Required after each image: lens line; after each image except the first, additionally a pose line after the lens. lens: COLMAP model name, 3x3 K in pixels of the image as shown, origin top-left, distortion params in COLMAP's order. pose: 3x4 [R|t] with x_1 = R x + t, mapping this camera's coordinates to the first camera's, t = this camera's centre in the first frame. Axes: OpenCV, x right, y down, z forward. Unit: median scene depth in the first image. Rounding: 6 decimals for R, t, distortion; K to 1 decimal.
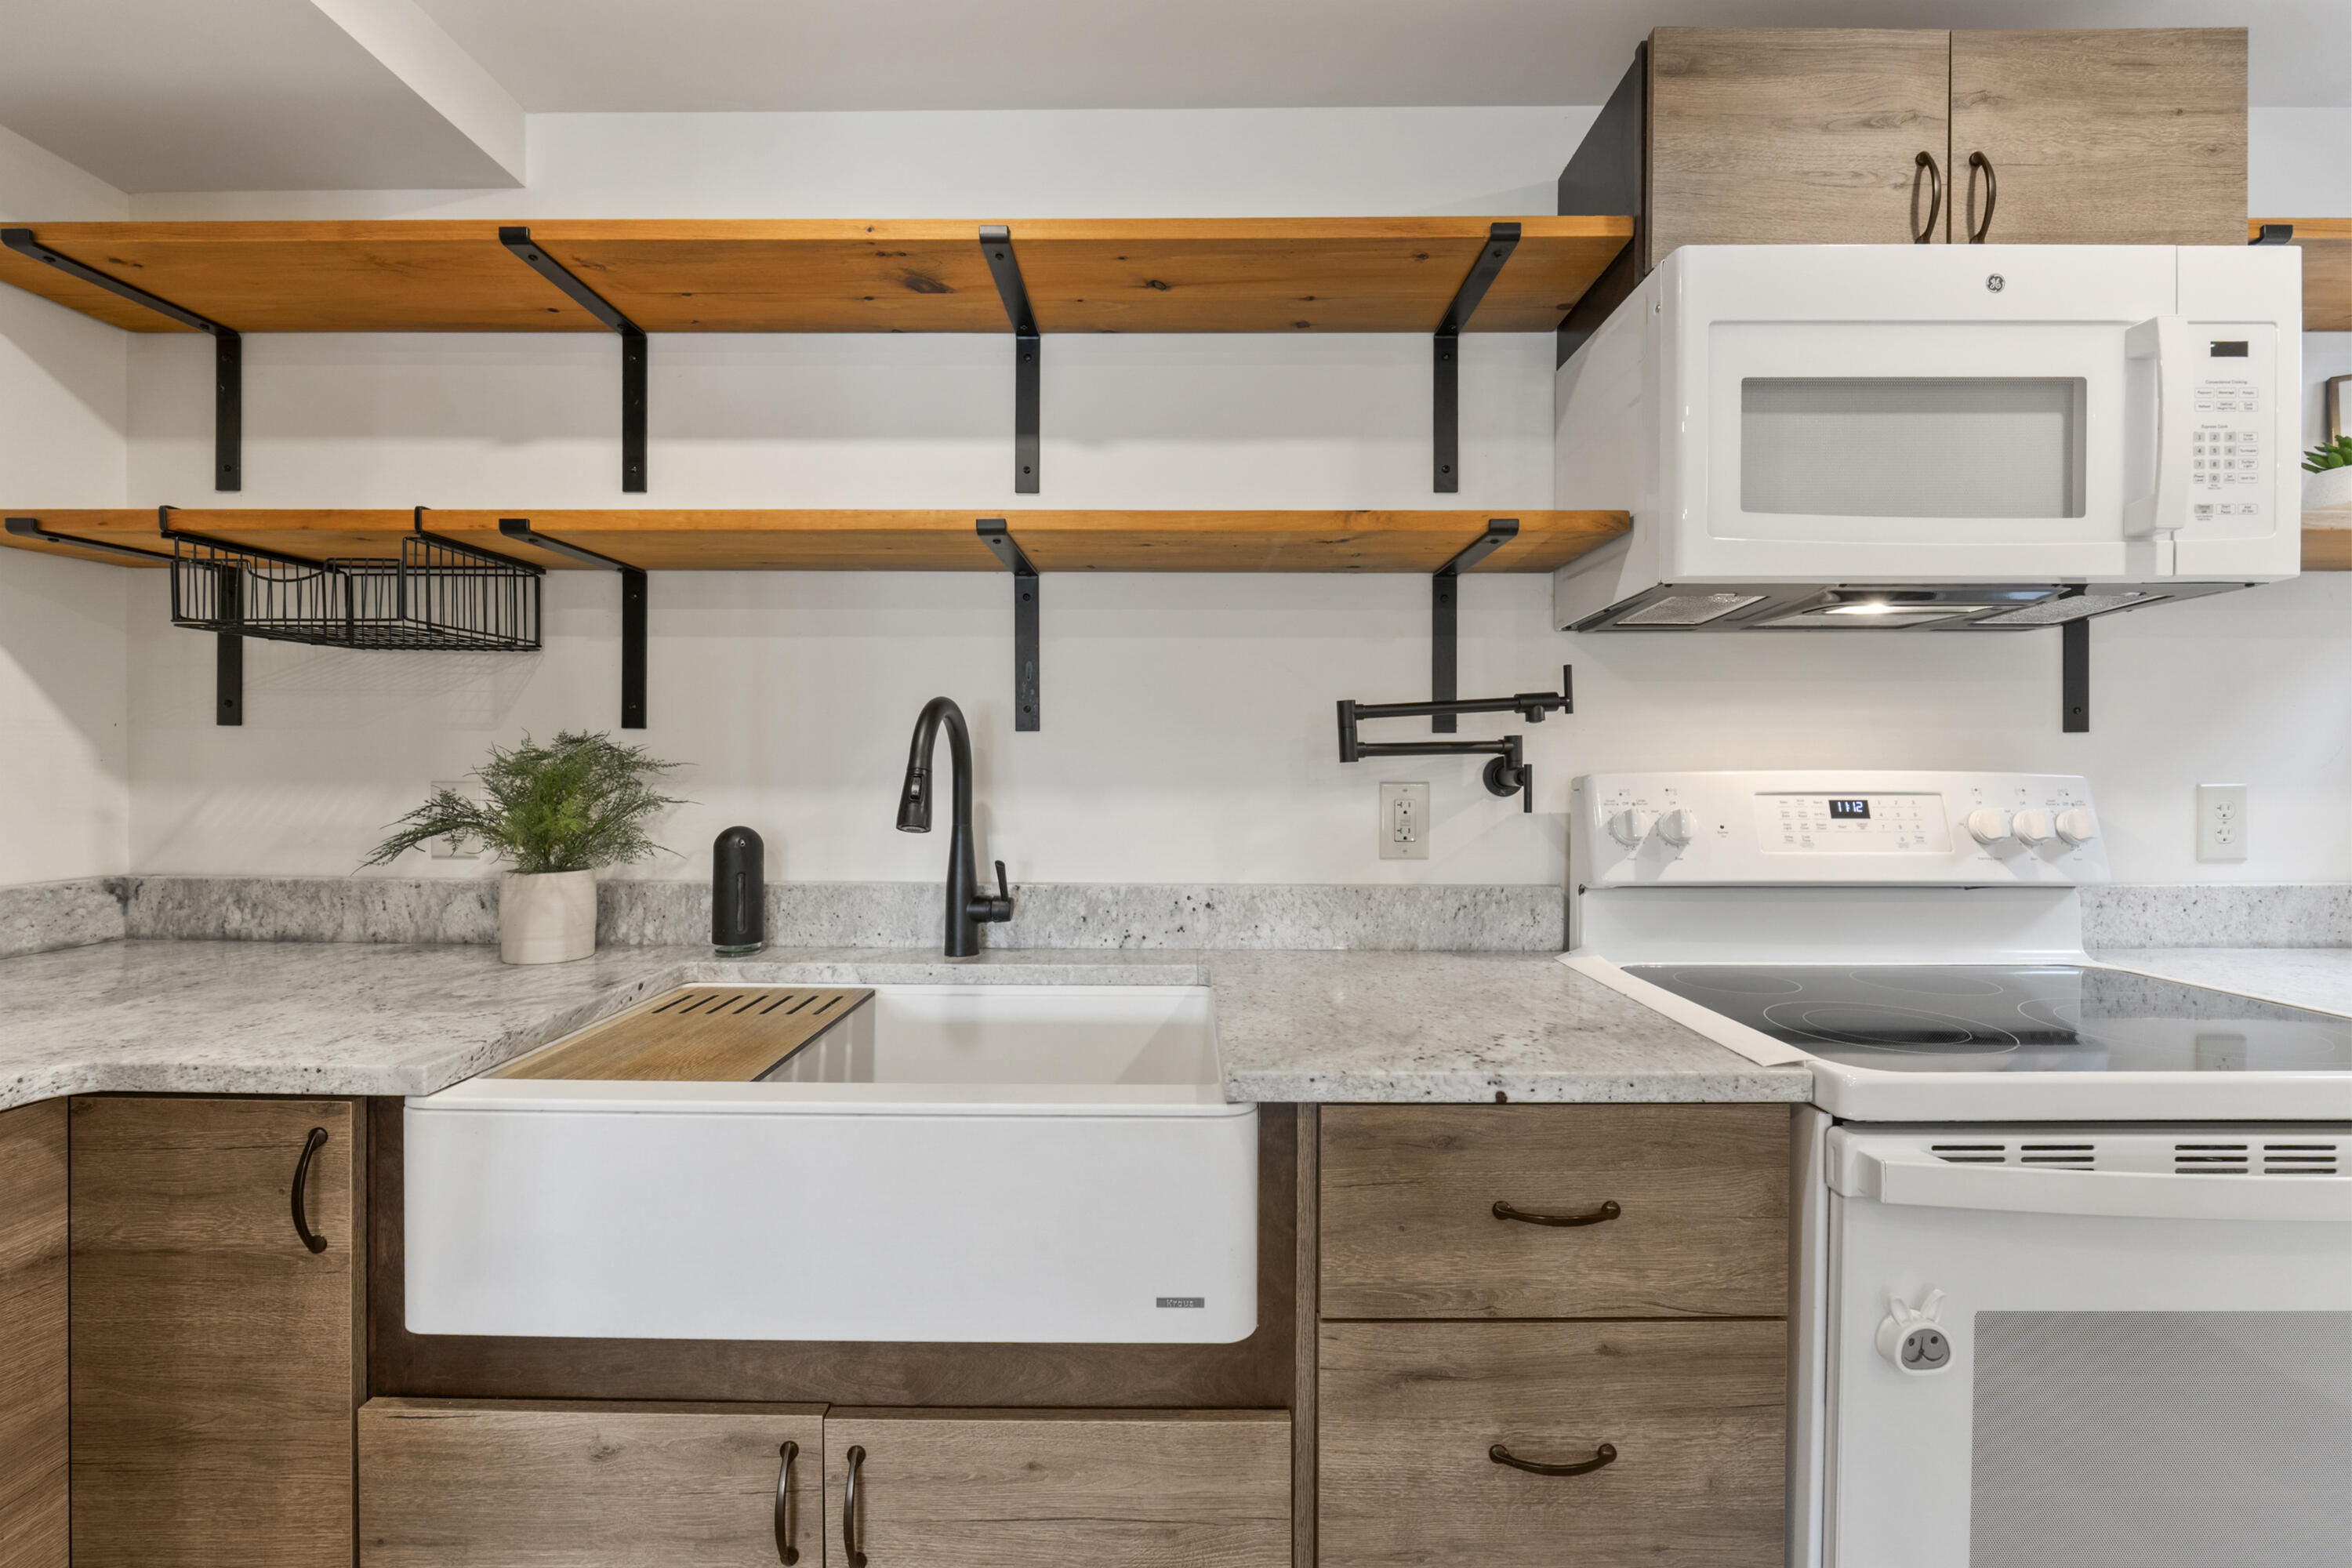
lens RADIAL K [[978.6, 0, 1182.1], [0, 978.6, 769.5], [0, 0, 1]] dist [-0.018360, -0.000153]
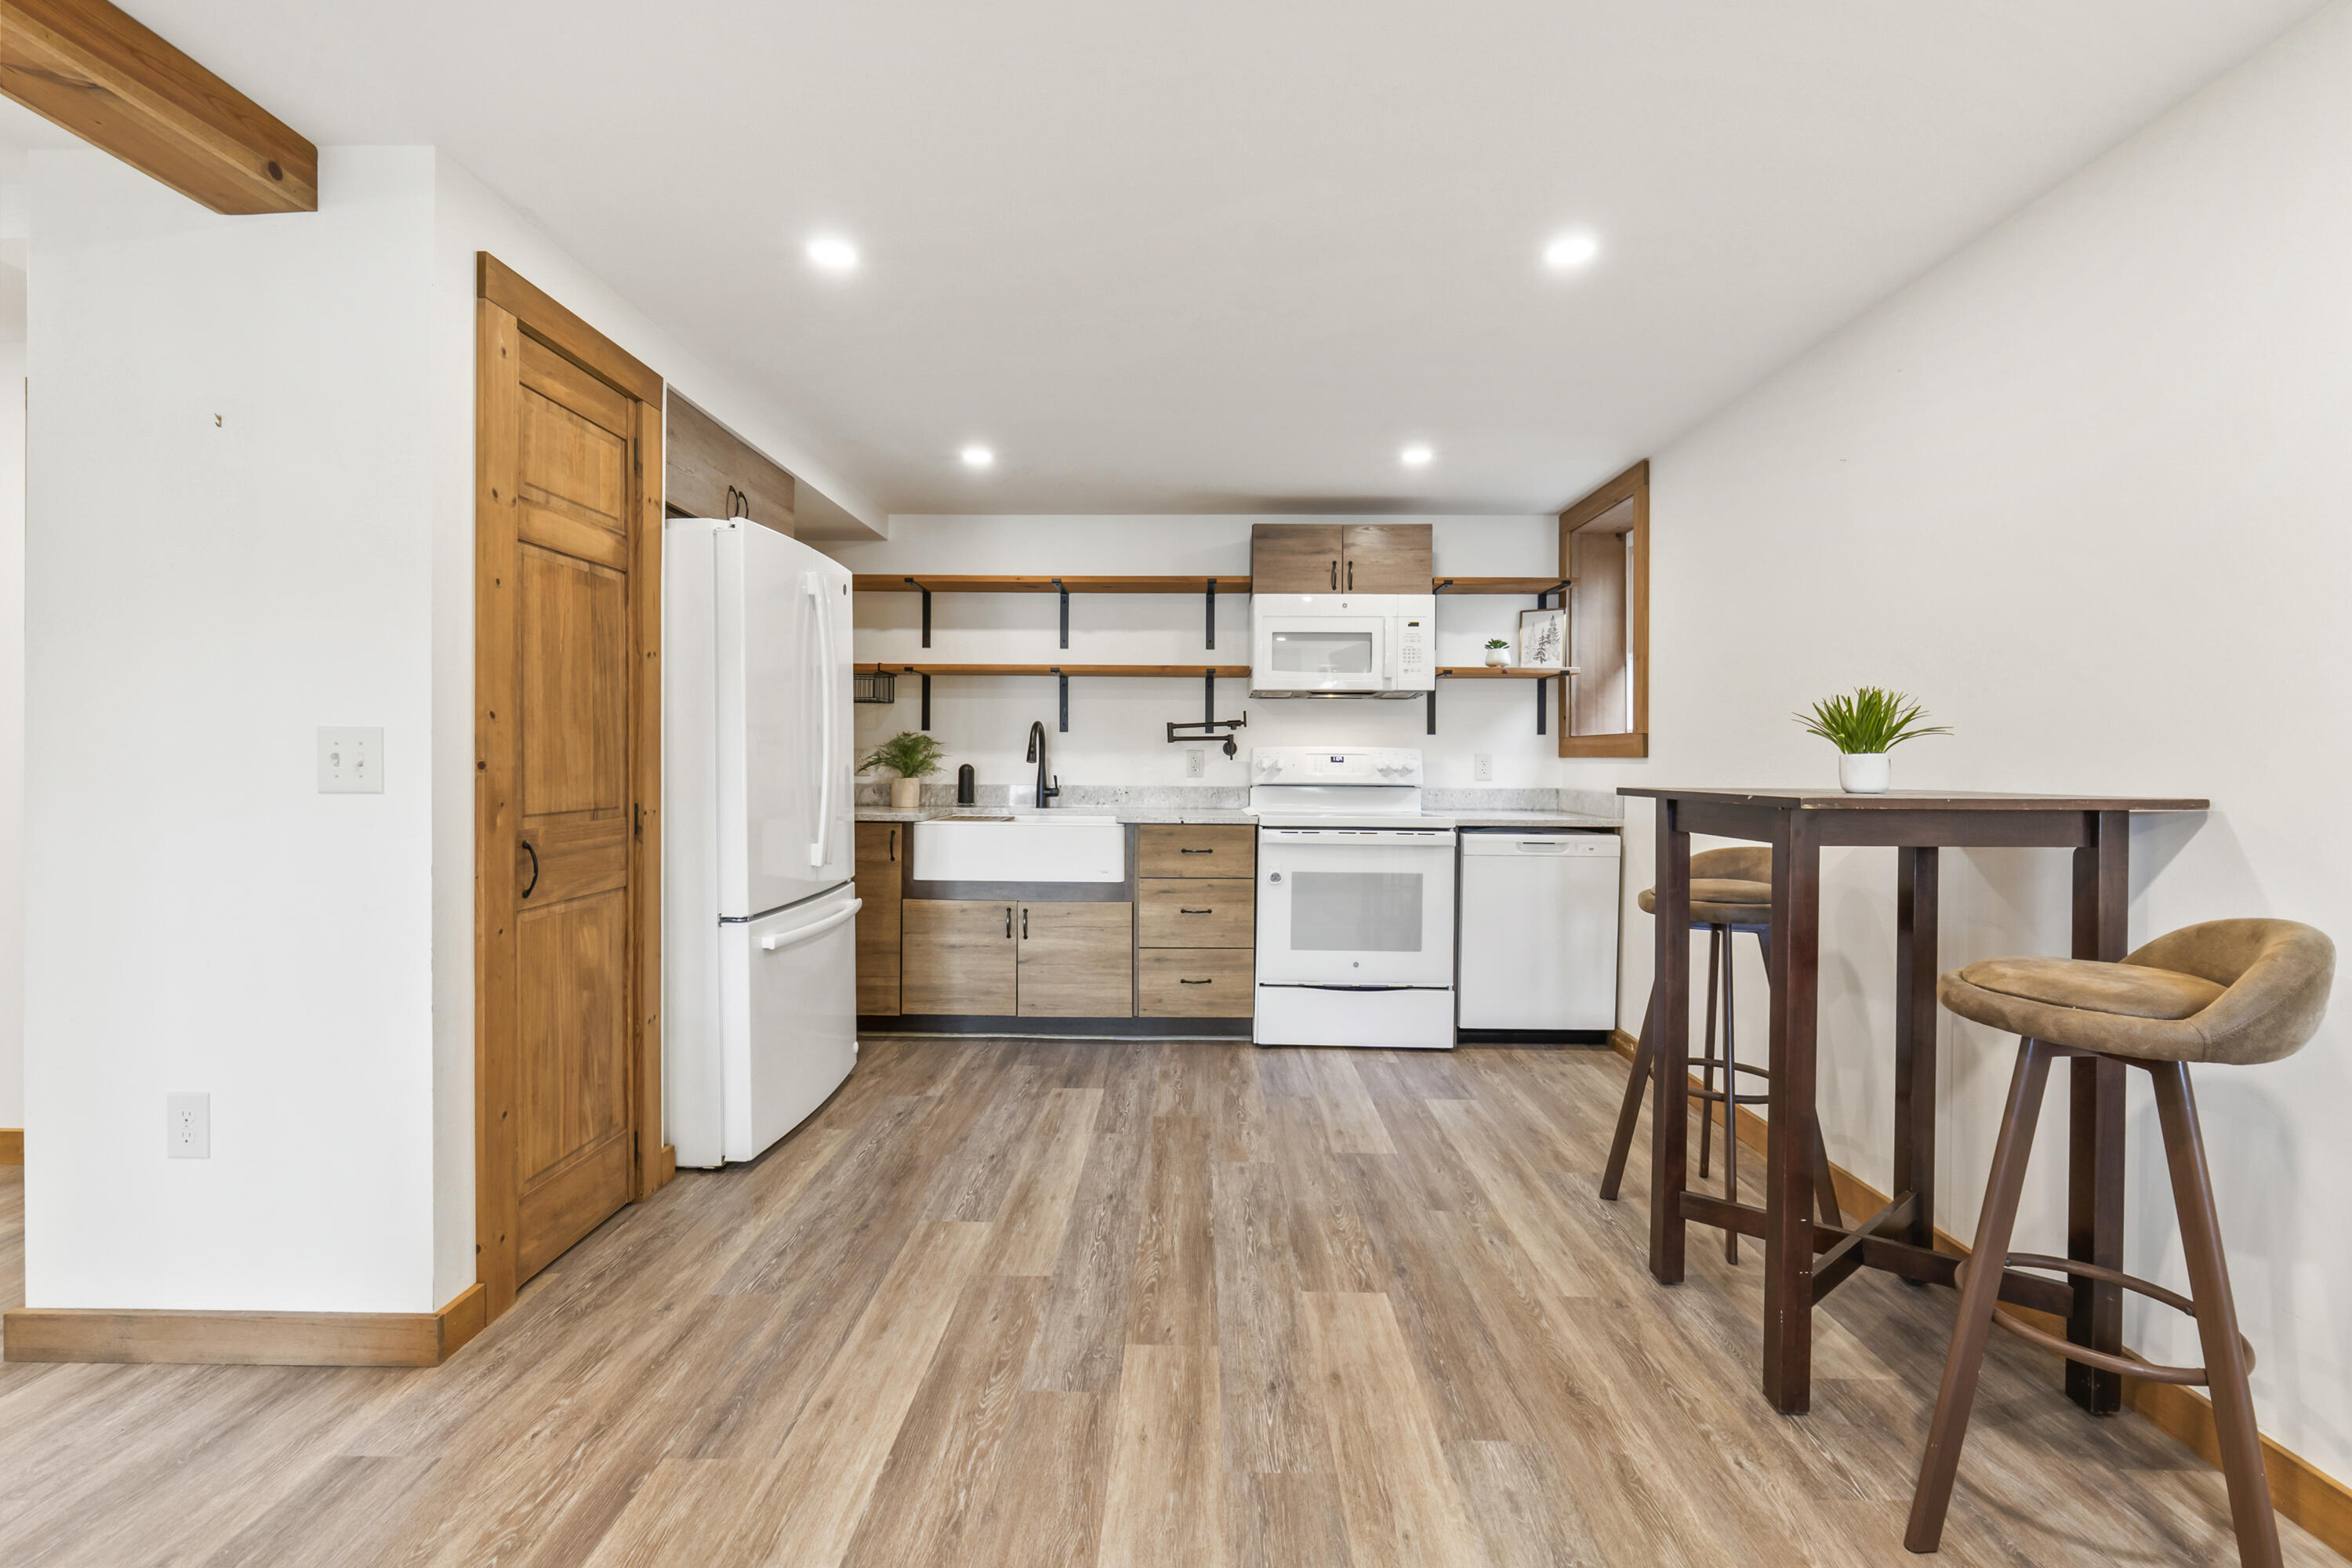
lens RADIAL K [[988.3, 0, 1168.4], [0, 988.3, 766.5], [0, 0, 1]] dist [-0.007675, -0.000070]
pose [[0.999760, 0.006262, -0.020970, 0.220556], [-0.006169, 0.999971, 0.004489, 0.050139], [0.020998, -0.004359, 0.999770, -1.992545]]
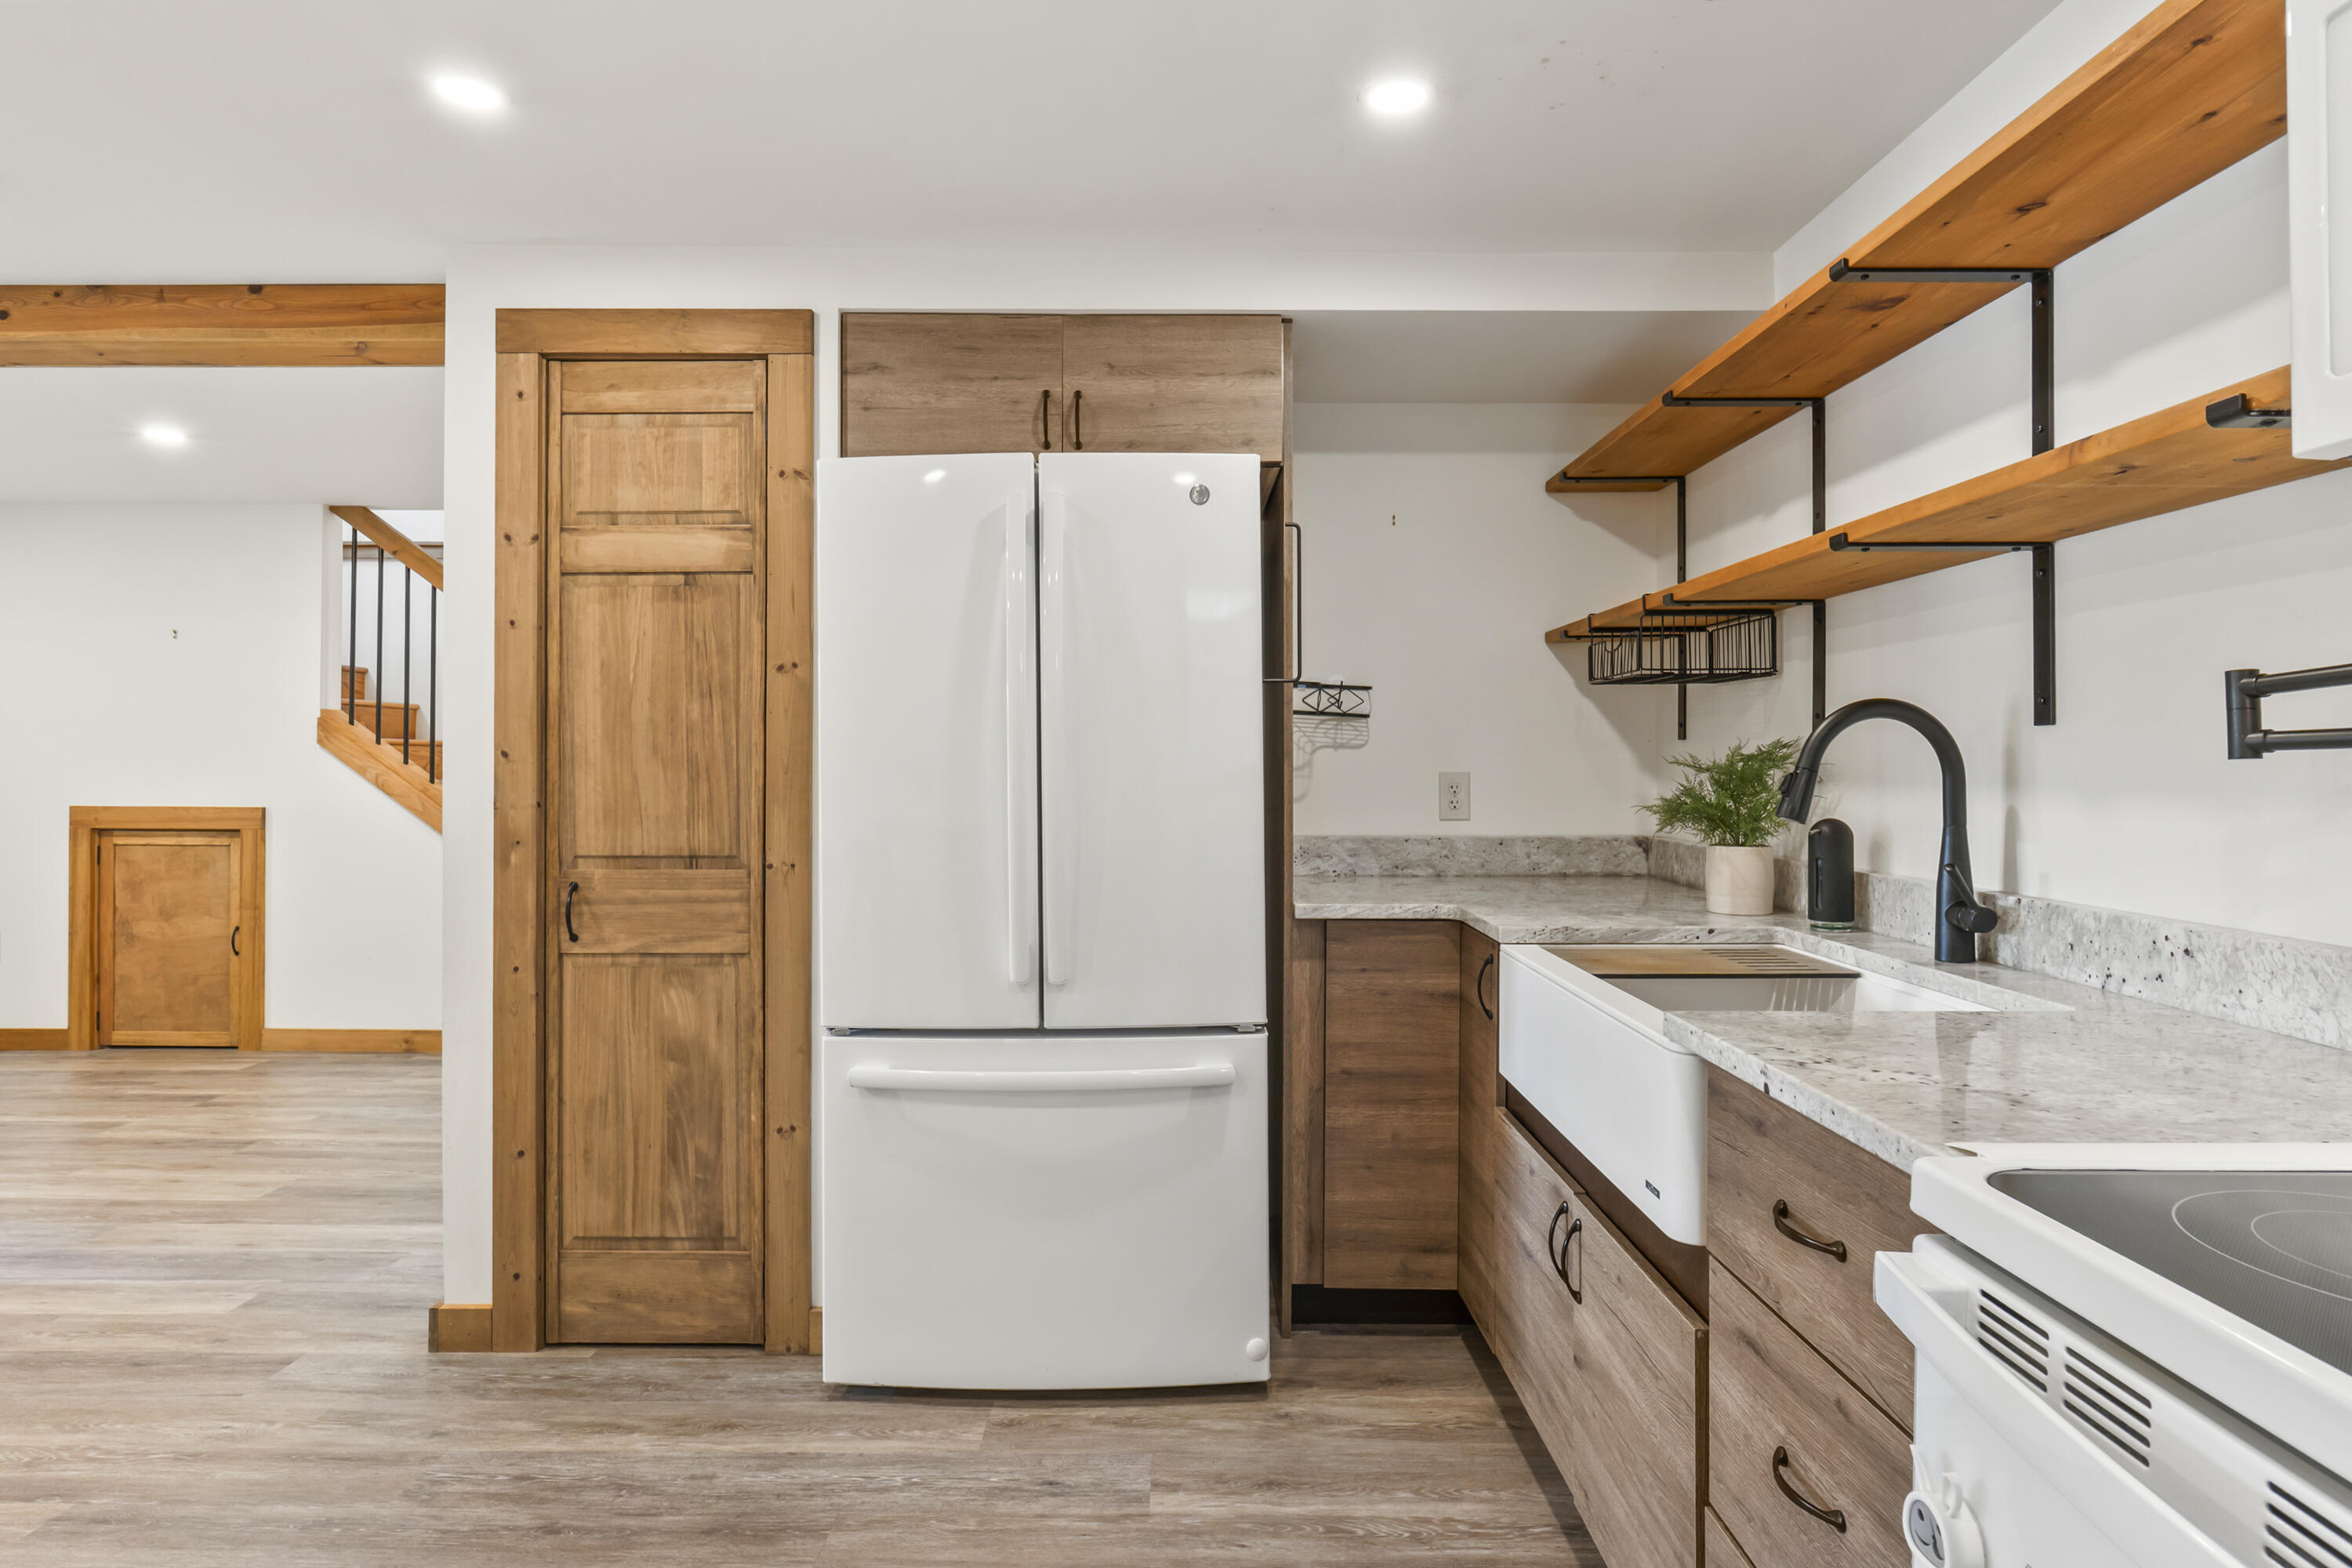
lens RADIAL K [[1256.8, 0, 1190.6], [0, 1256.8, 763.3], [0, 0, 1]] dist [-0.007065, -0.000537]
pose [[0.010166, -0.003525, -0.999942, 1.015103], [-0.007248, 0.999967, -0.003599, 0.003997], [0.999922, 0.007284, 0.010140, 0.236358]]
